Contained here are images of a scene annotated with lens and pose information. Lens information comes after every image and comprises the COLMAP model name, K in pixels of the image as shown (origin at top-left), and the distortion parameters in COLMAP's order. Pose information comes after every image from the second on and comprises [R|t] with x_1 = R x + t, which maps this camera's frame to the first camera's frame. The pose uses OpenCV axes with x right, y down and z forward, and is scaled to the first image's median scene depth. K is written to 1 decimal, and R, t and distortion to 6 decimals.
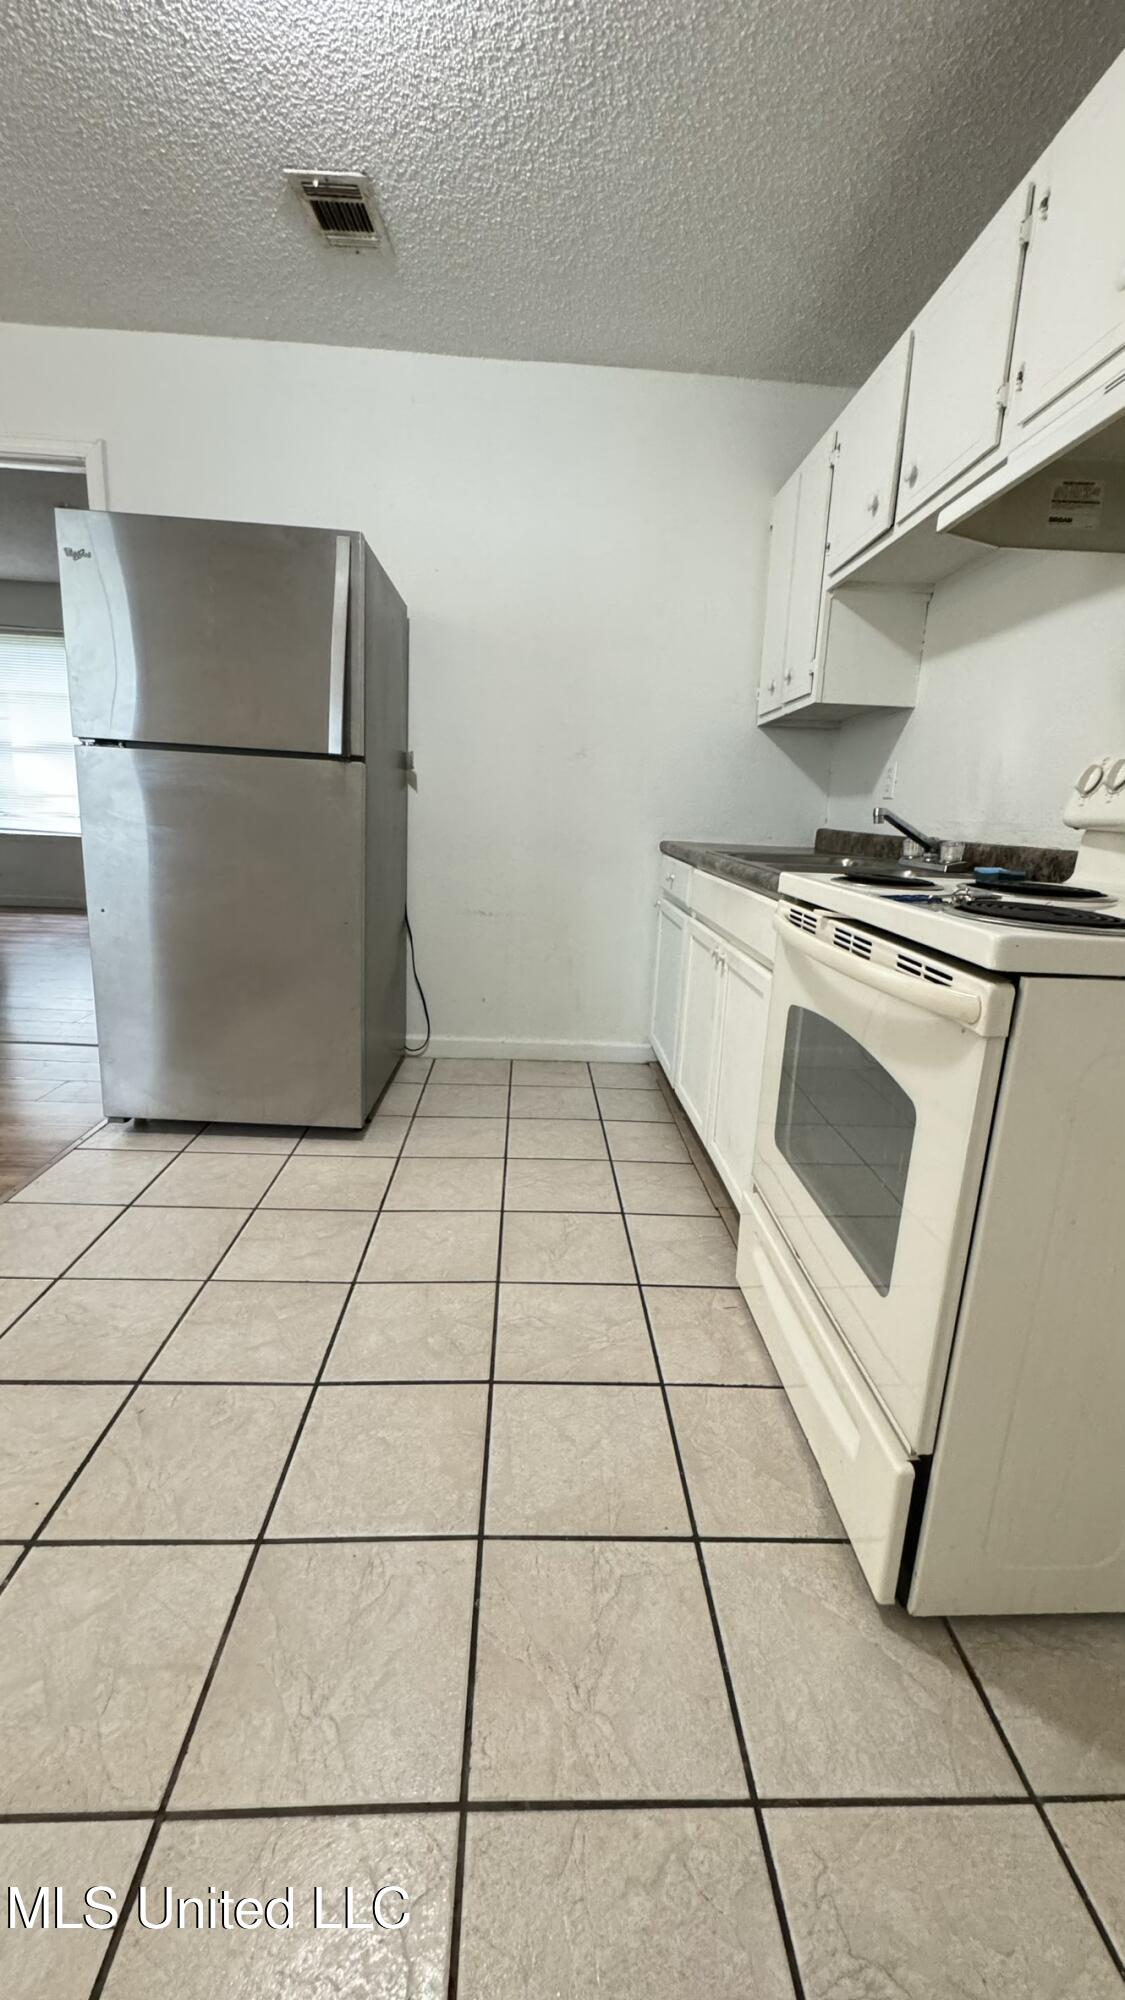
lens RADIAL K [[794.9, 0, 562.5], [0, 794.9, 1000.0], [0, 0, 1]] dist [-0.001465, 0.000070]
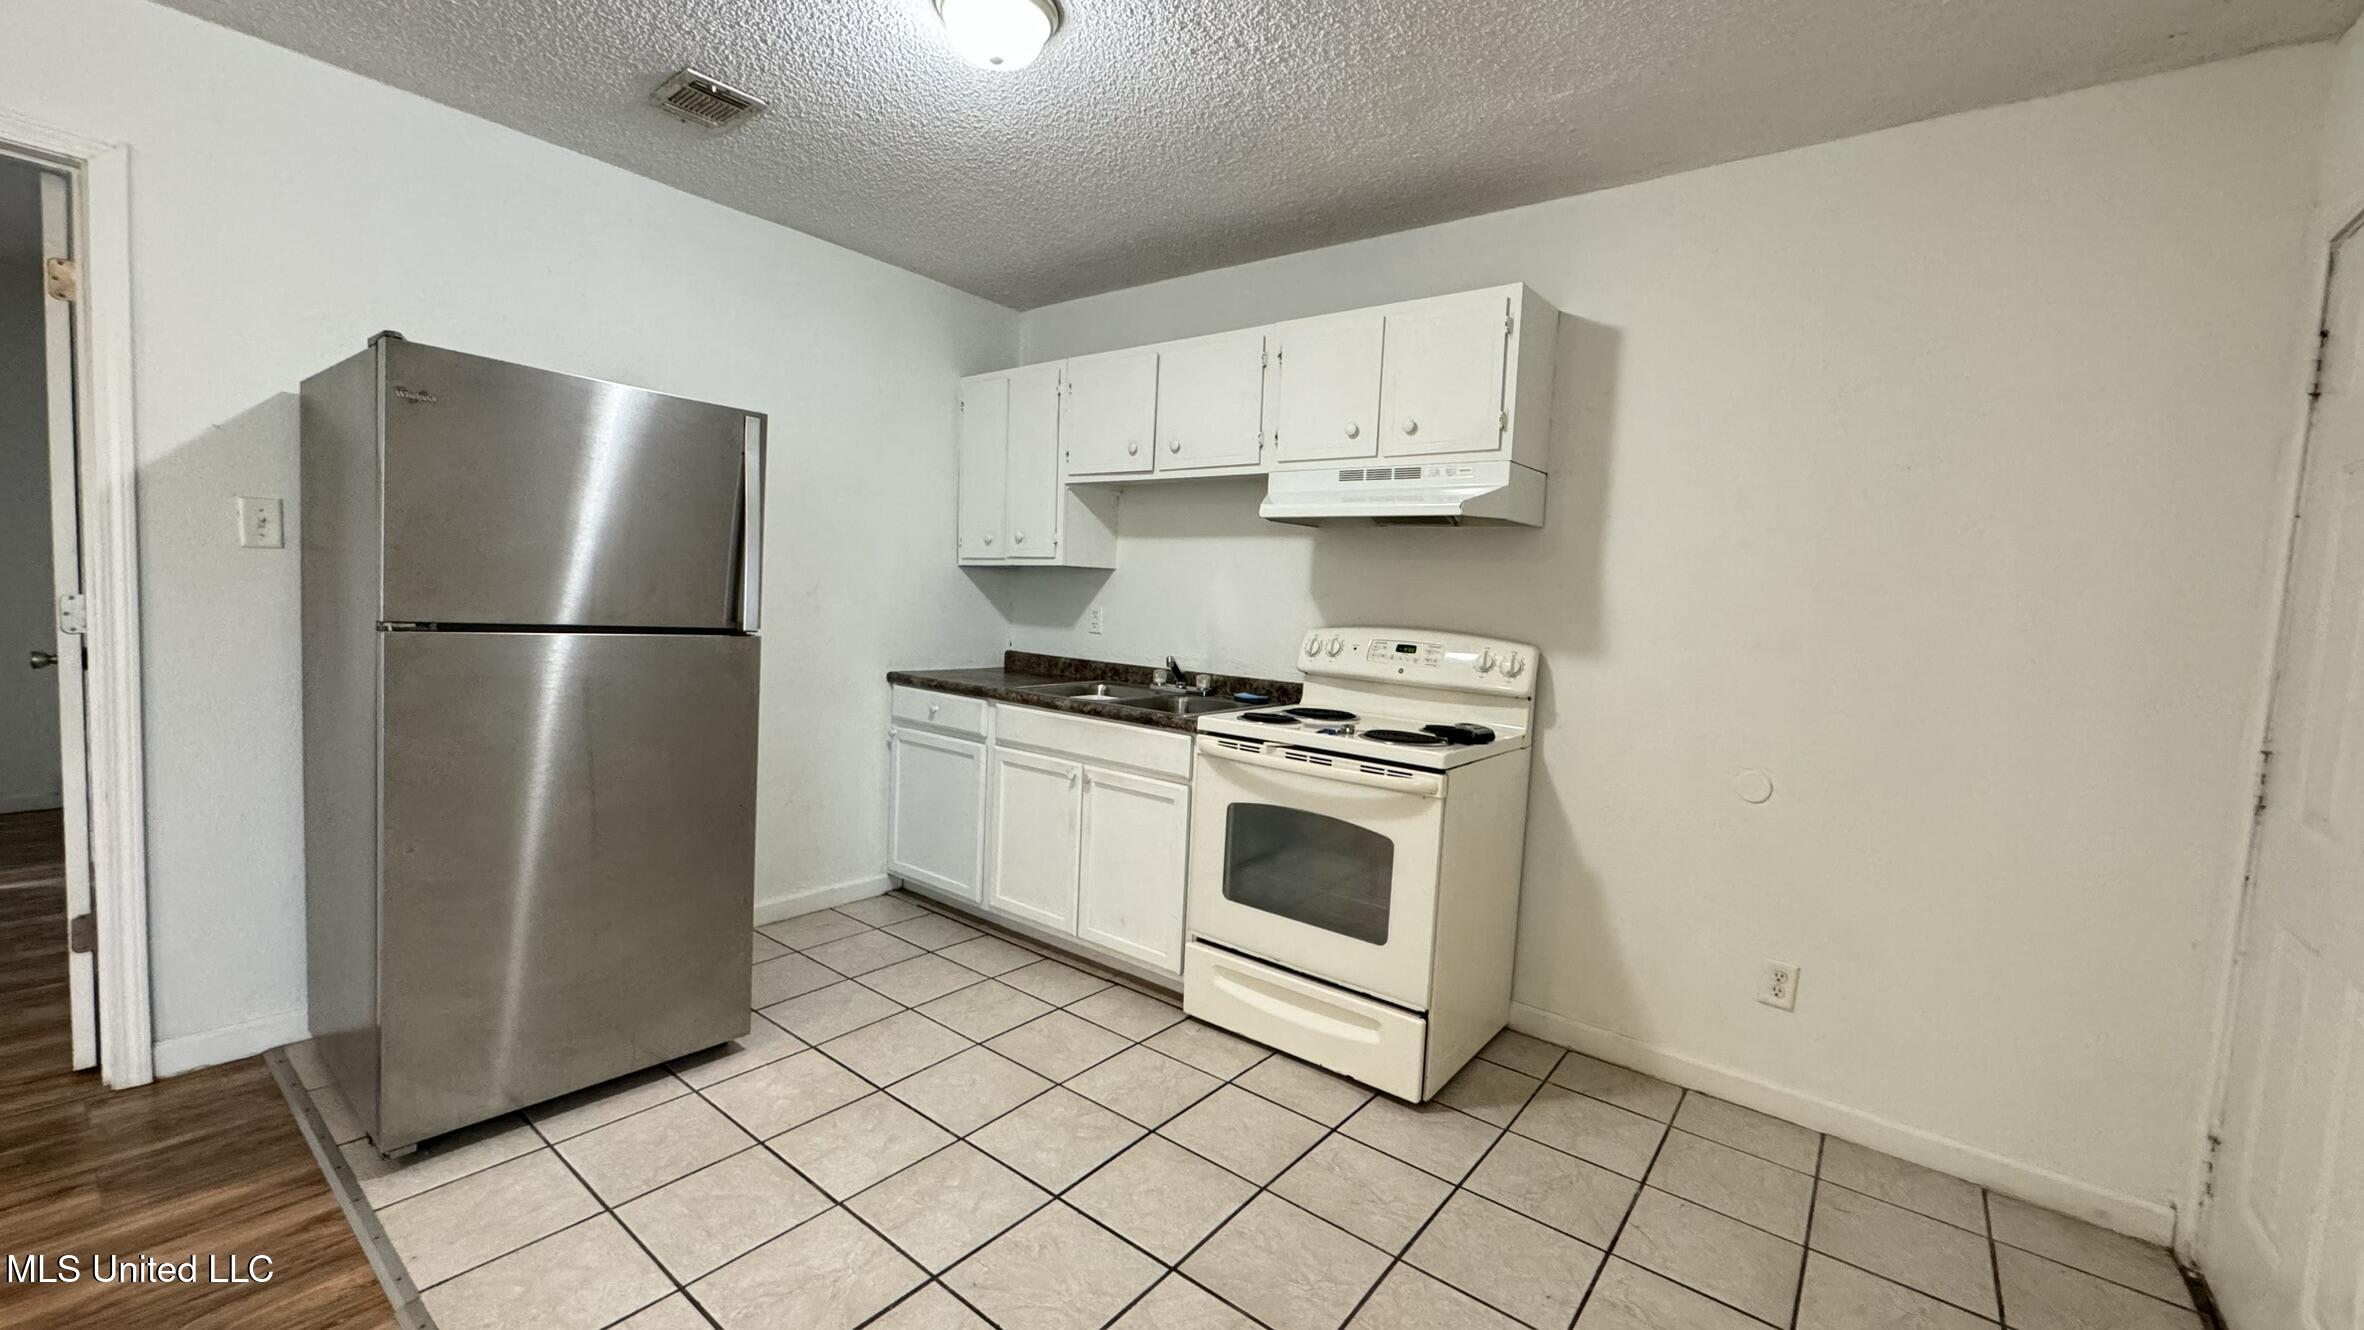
lens RADIAL K [[939.6, 0, 1182.0], [0, 939.6, 665.0], [0, 0, 1]] dist [-0.001465, 0.000070]
pose [[0.651798, -0.069938, 0.755161, -0.806656], [0.161334, 0.985734, -0.047959, -0.132314], [-0.741034, 0.153093, 0.653782, -0.111593]]
